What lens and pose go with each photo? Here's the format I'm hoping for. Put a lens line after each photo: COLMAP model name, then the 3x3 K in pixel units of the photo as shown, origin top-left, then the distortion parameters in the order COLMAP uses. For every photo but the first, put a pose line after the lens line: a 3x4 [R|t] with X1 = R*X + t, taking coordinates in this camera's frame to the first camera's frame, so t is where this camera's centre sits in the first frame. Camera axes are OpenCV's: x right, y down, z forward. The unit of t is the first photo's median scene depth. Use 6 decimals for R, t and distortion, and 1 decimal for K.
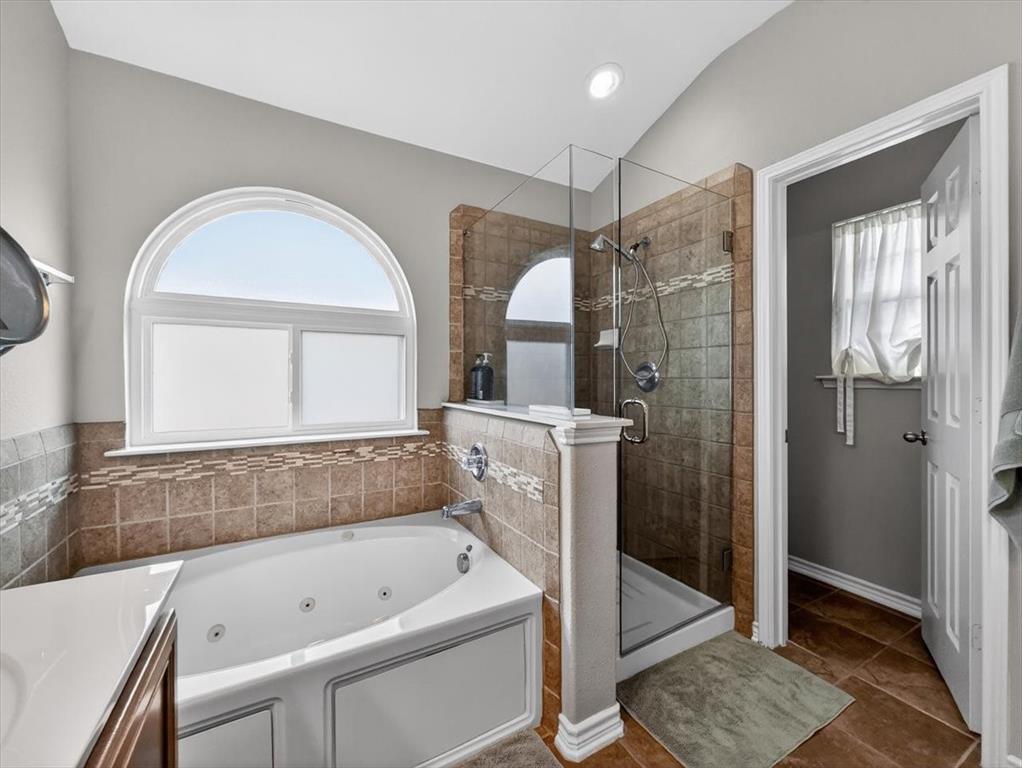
lens RADIAL K [[412.9, 0, 509.5], [0, 412.9, 378.7], [0, 0, 1]] dist [0.000730, 0.000421]
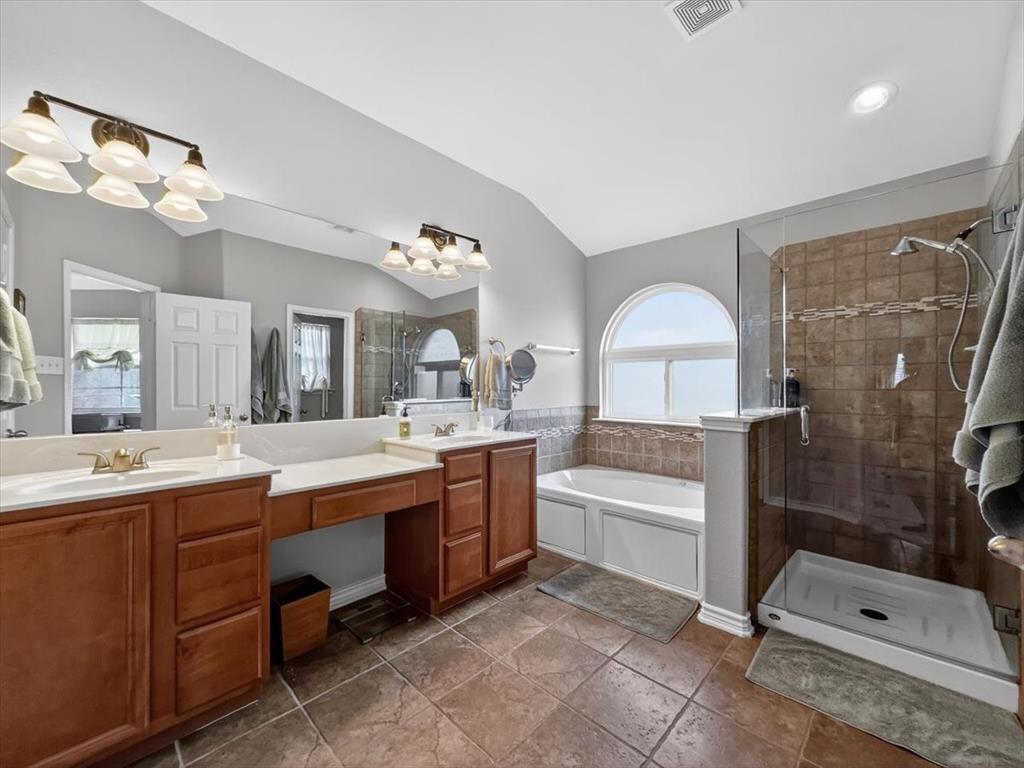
lens RADIAL K [[413.7, 0, 512.6], [0, 413.7, 385.6], [0, 0, 1]] dist [0.000730, 0.000421]
pose [[0.299314, 0.000585, -0.954154, 1.105945], [-0.008764, 0.999959, -0.002136, -0.003346], [0.954114, 0.009002, 0.299307, -0.162037]]
